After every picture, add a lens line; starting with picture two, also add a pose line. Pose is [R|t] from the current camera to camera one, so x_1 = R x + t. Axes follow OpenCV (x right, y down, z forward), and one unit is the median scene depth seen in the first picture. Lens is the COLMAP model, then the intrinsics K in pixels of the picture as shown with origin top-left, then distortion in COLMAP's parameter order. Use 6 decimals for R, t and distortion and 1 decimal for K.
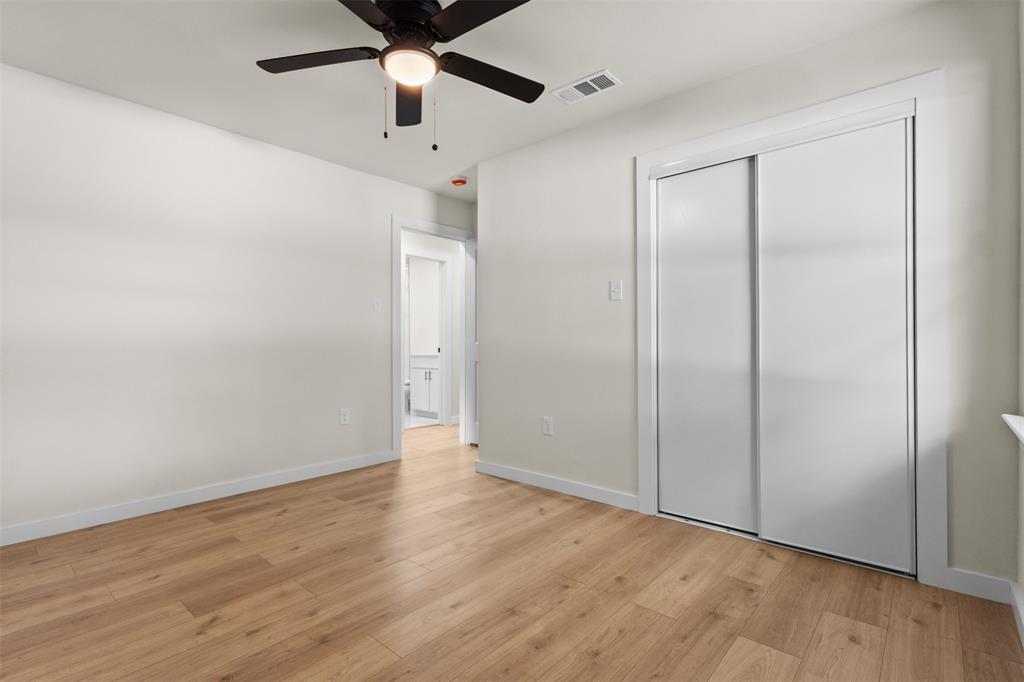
lens RADIAL K [[479.0, 0, 511.9], [0, 479.0, 341.8], [0, 0, 1]] dist [0.000827, -0.001981]
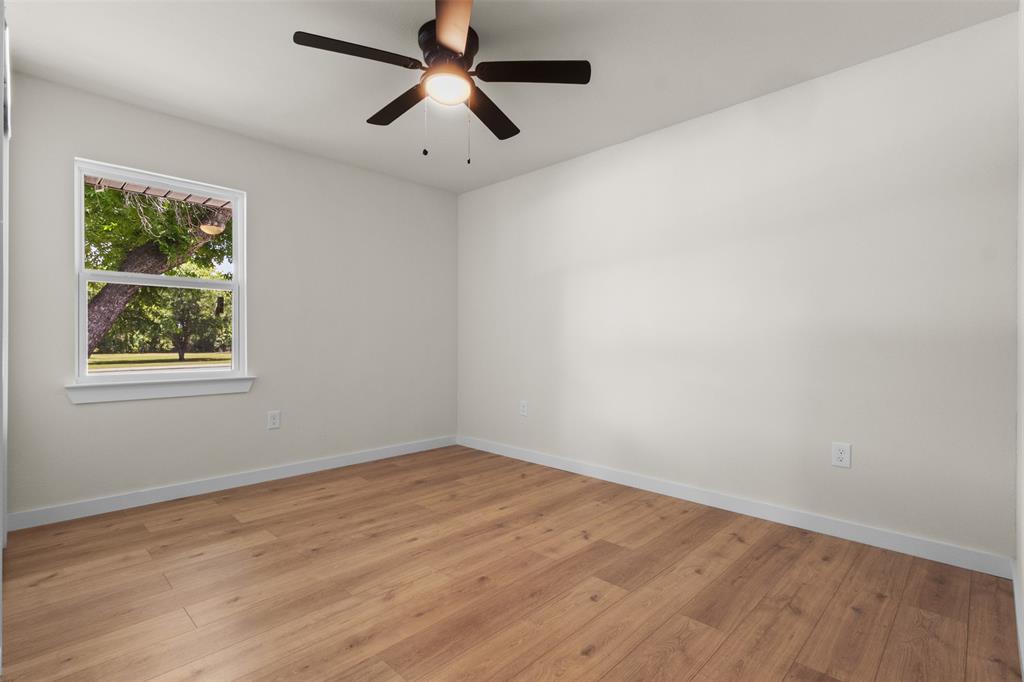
lens RADIAL K [[479.0, 0, 512.2], [0, 479.0, 342.0], [0, 0, 1]] dist [0.000827, -0.001981]
pose [[-0.998638, -0.004131, 0.052002, -0.436060], [-0.004316, 0.999985, -0.003443, 0.011491], [-0.051987, -0.003663, -0.998641, 2.207266]]
